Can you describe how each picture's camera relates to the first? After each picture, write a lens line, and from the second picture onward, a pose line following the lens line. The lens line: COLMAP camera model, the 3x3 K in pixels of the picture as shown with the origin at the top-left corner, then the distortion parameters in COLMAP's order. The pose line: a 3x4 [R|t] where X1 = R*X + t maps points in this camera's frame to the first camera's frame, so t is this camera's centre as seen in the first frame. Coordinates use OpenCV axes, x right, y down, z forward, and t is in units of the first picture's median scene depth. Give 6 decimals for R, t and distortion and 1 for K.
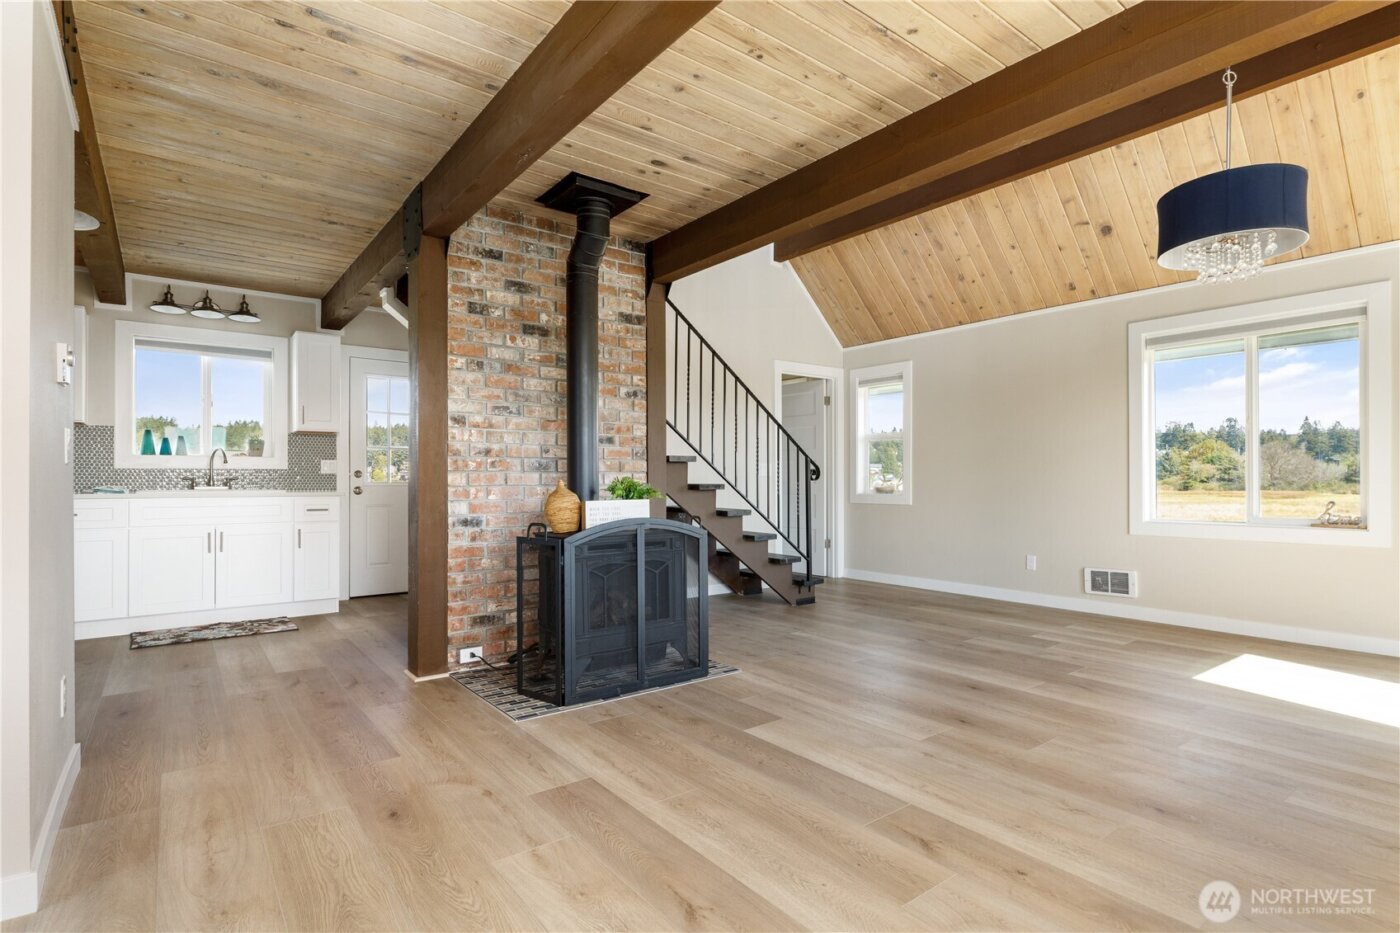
lens RADIAL K [[690.2, 0, 705.5], [0, 690.2, 476.9], [0, 0, 1]] dist [-0.002270, -0.001211]
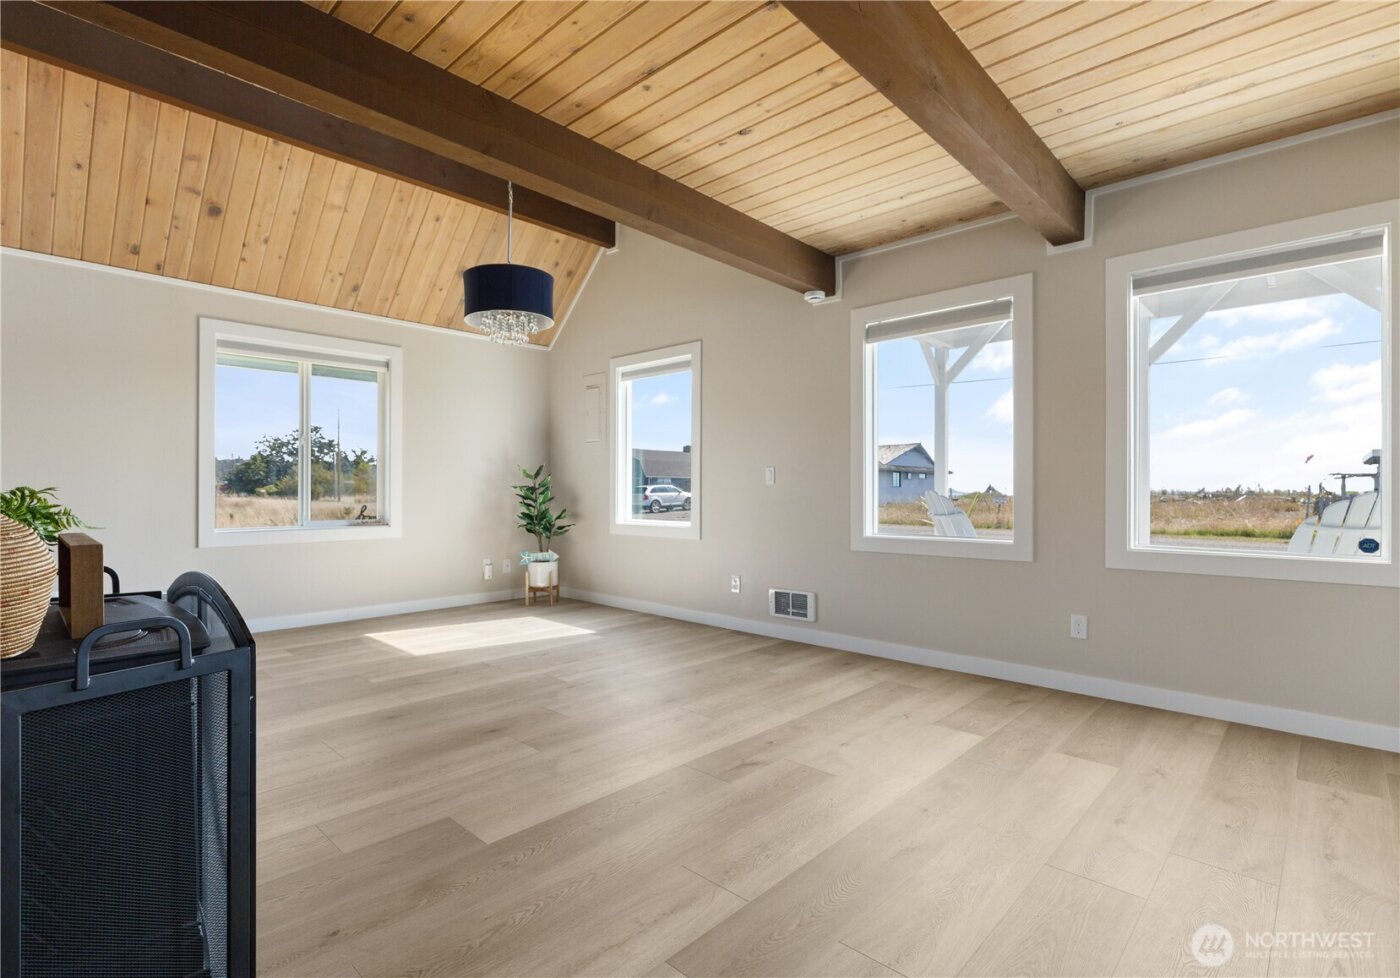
lens RADIAL K [[686.8, 0, 668.3], [0, 686.8, 482.5], [0, 0, 1]] dist [0.003634, -0.000473]
pose [[-0.133757, 0.012486, 0.990936, -0.625148], [-0.007581, 0.999878, -0.013622, 0.008082], [-0.990985, -0.009334, -0.133646, 0.857933]]
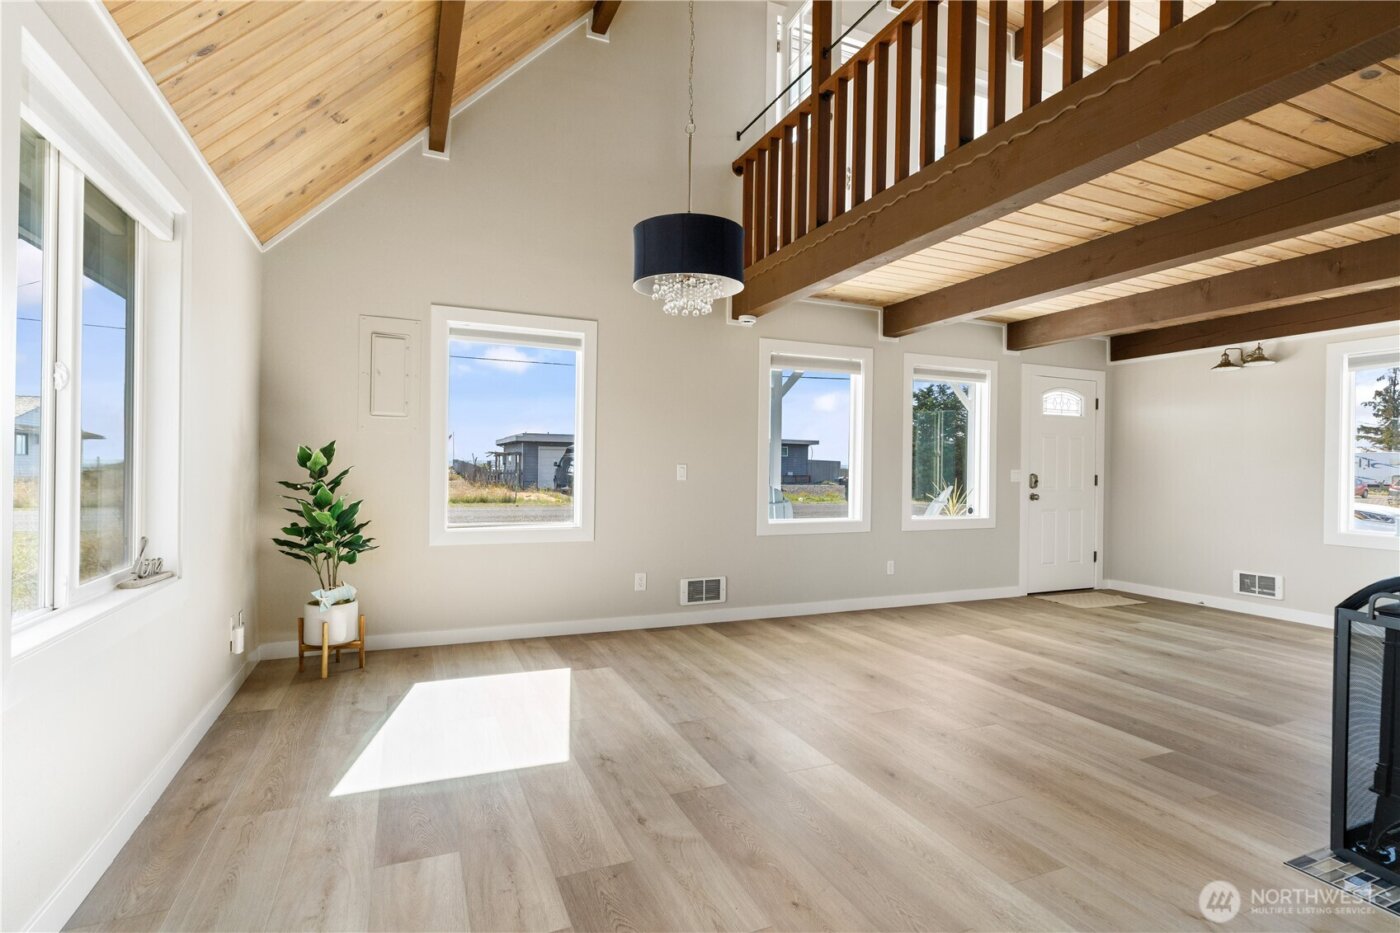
lens RADIAL K [[690.2, 0, 705.9], [0, 690.2, 469.6], [0, 0, 1]] dist [-0.002270, -0.001211]
pose [[-0.970908, -0.013993, 0.239045, 0.461287], [-0.014783, 0.999890, -0.001510, -0.036742], [-0.238998, -0.005000, -0.971007, 2.026959]]
